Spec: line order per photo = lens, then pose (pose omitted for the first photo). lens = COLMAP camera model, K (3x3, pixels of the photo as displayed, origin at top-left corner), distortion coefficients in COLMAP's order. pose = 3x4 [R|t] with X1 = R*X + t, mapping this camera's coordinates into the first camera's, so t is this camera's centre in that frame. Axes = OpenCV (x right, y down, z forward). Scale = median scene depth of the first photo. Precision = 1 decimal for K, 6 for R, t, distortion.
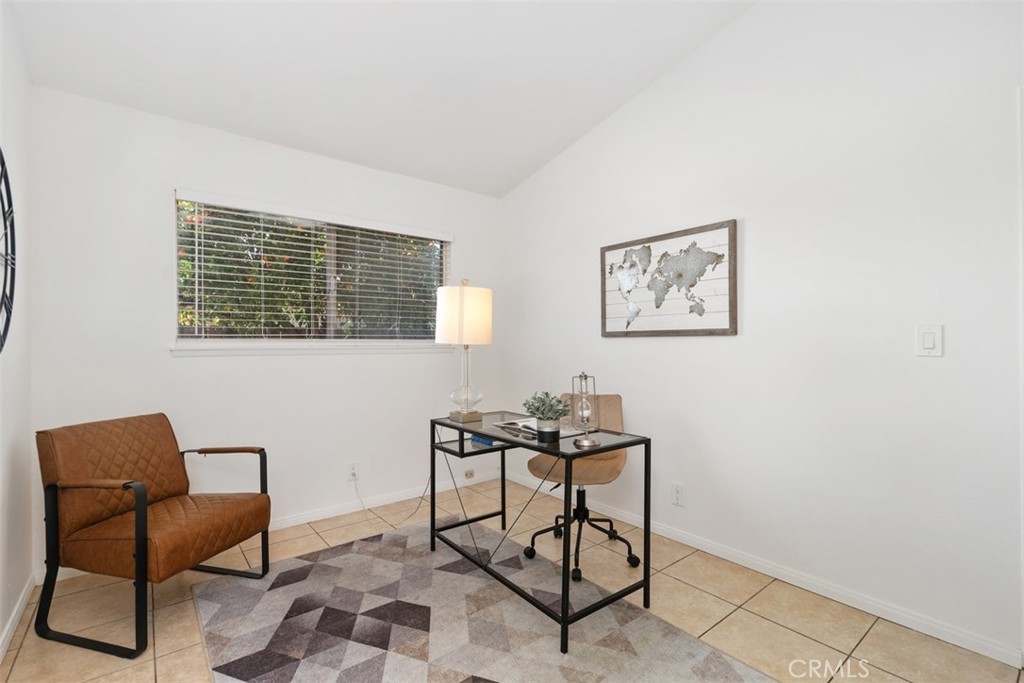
lens RADIAL K [[469.8, 0, 510.4], [0, 469.8, 338.4], [0, 0, 1]] dist [0.009480, -0.002718]
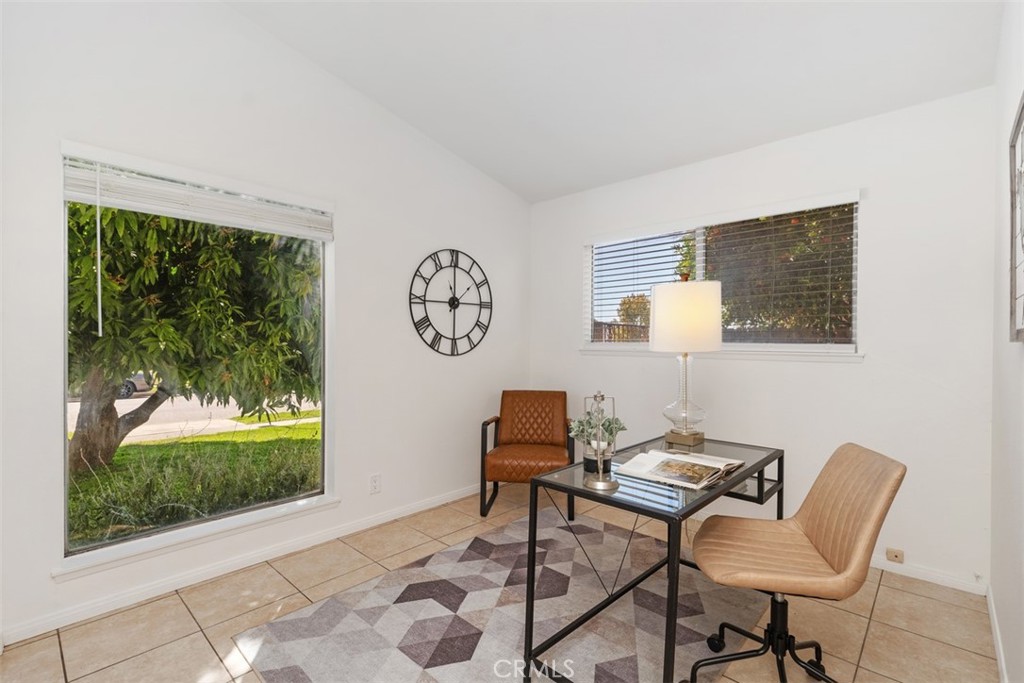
lens RADIAL K [[469.8, 0, 508.9], [0, 469.8, 347.7], [0, 0, 1]] dist [0.009480, -0.002718]
pose [[0.129285, 0.016939, -0.991463, 0.810938], [0.005285, 0.999828, 0.017771, -0.011136], [0.991593, -0.007538, 0.129174, 0.688878]]
